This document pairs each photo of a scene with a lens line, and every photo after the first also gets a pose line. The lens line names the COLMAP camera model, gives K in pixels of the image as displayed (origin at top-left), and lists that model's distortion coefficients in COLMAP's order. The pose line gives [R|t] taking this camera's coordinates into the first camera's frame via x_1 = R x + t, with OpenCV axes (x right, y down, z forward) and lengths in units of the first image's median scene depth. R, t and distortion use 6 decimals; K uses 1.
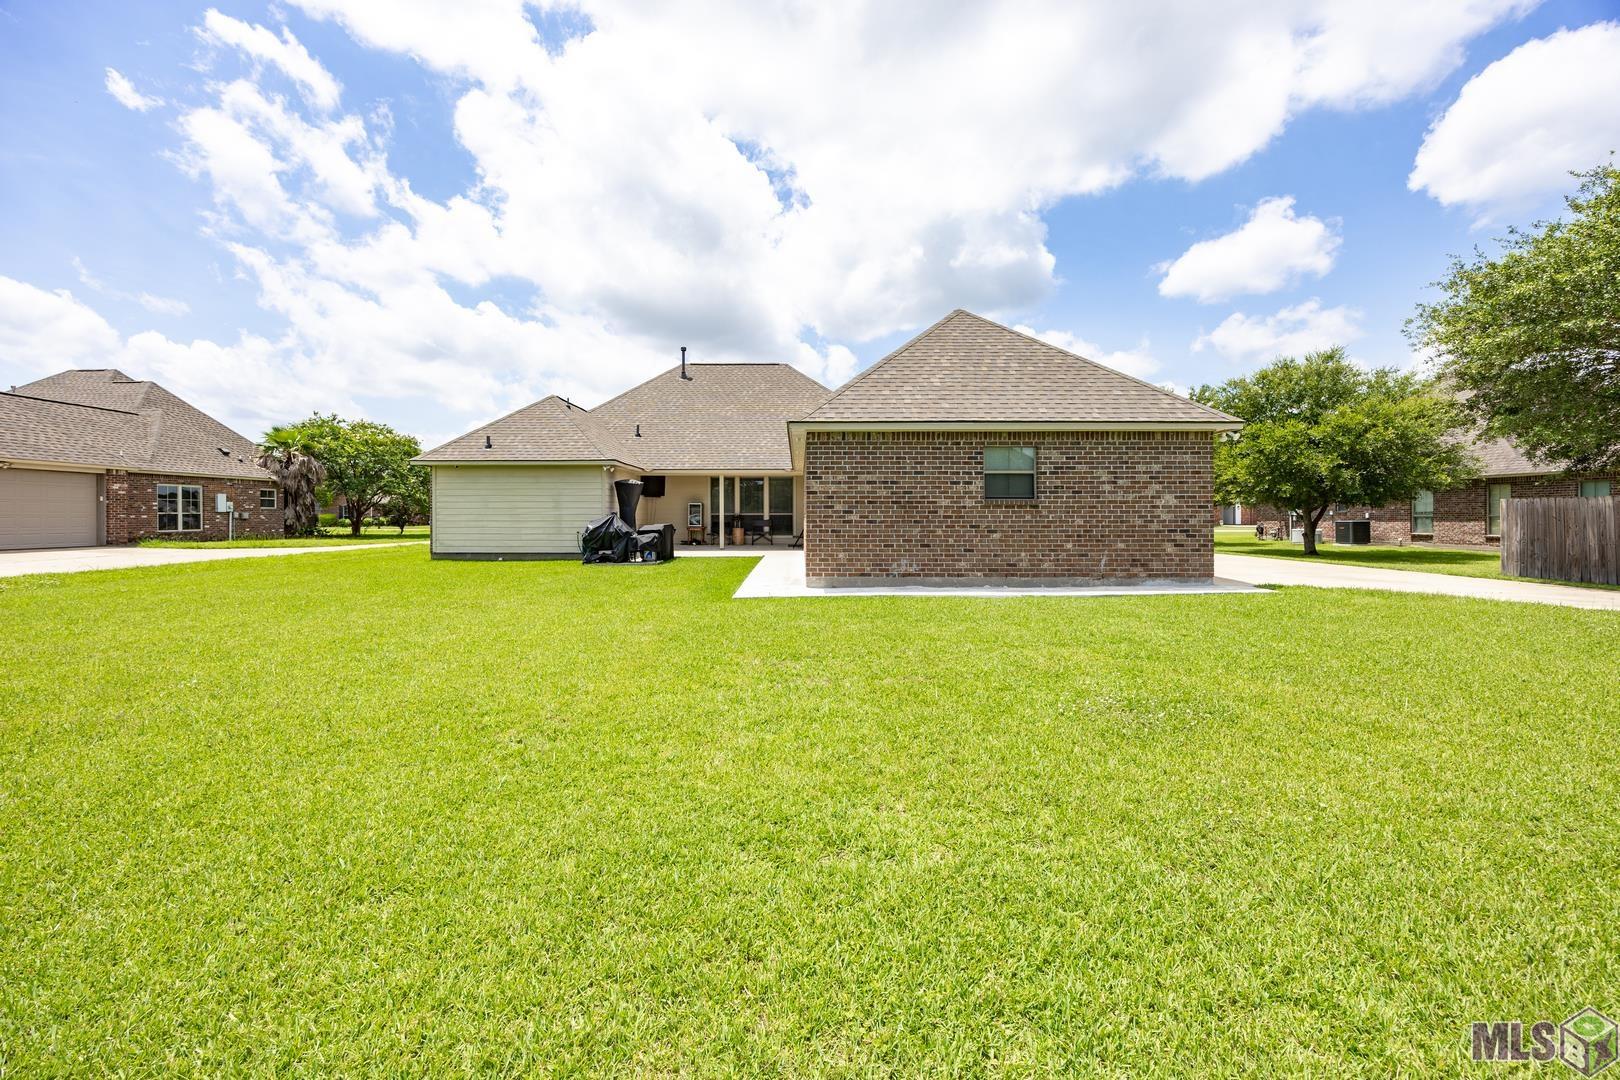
lens RADIAL K [[666.0, 0, 809.8], [0, 666.0, 530.8], [0, 0, 1]] dist [0.006794, -0.001840]
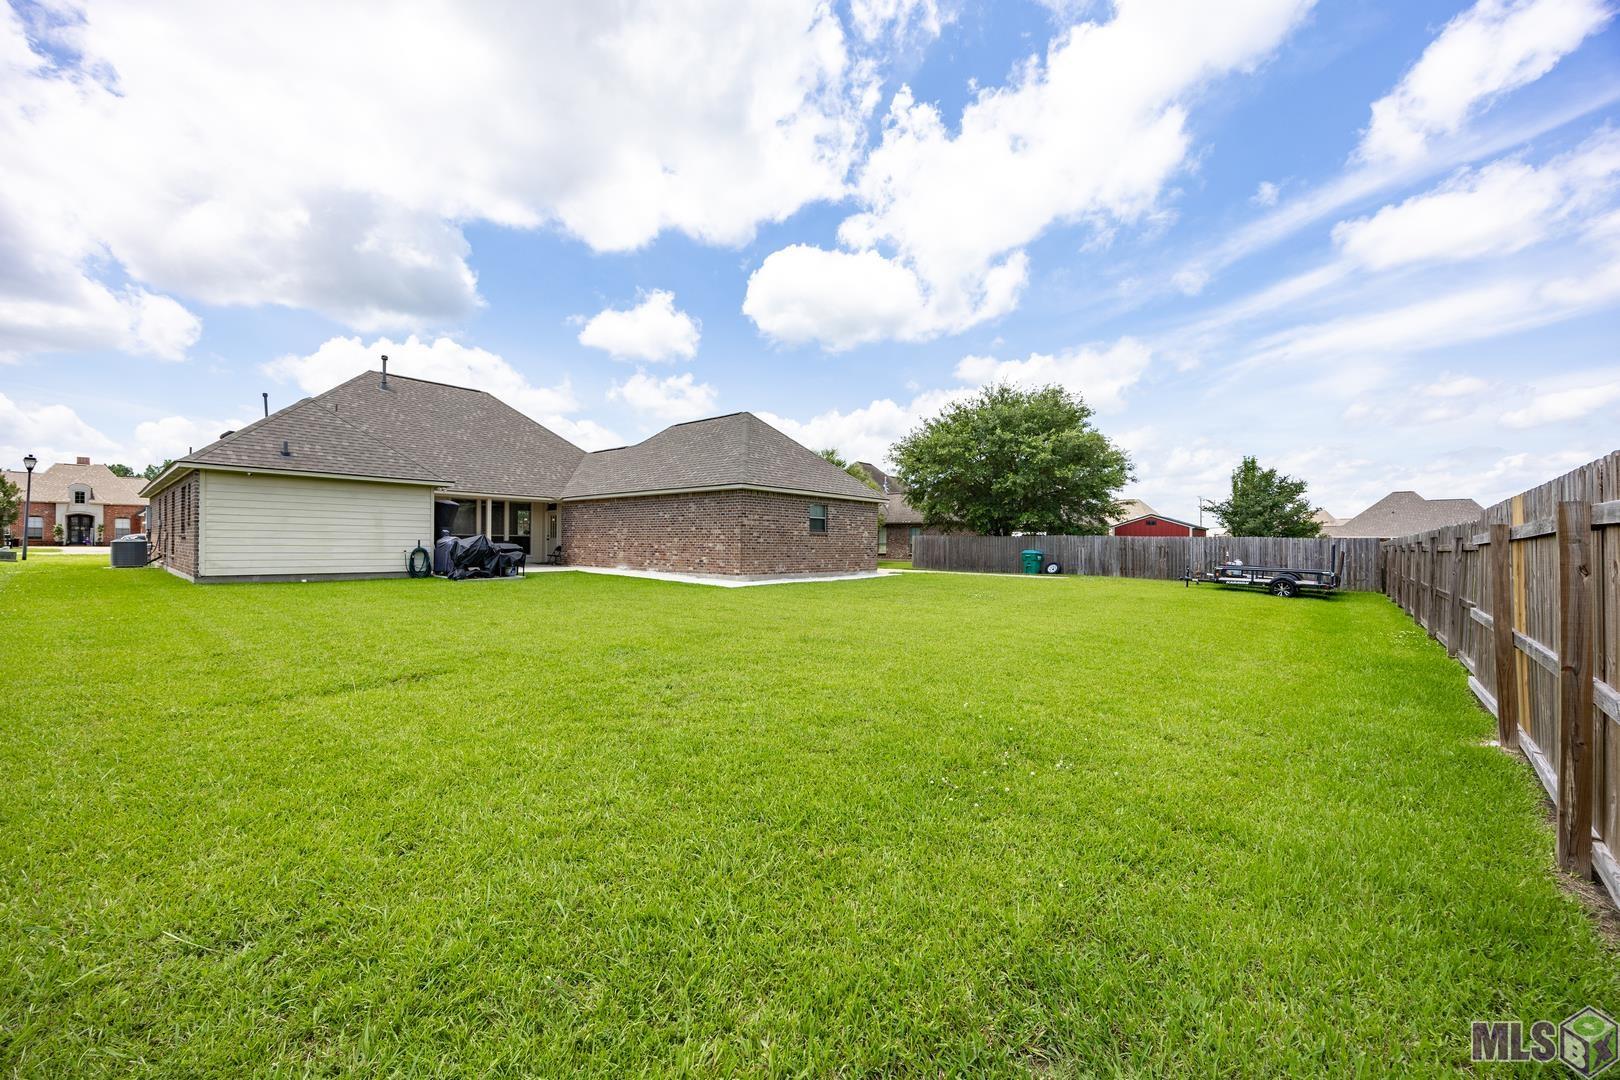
lens RADIAL K [[666.0, 0, 811.5], [0, 666.0, 539.0], [0, 0, 1]] dist [0.006794, -0.001840]
pose [[0.620127, 0.010338, 0.784433, -0.129738], [0.002967, 0.999875, -0.015522, 0.000333], [-0.784496, 0.011953, 0.620019, -0.017016]]
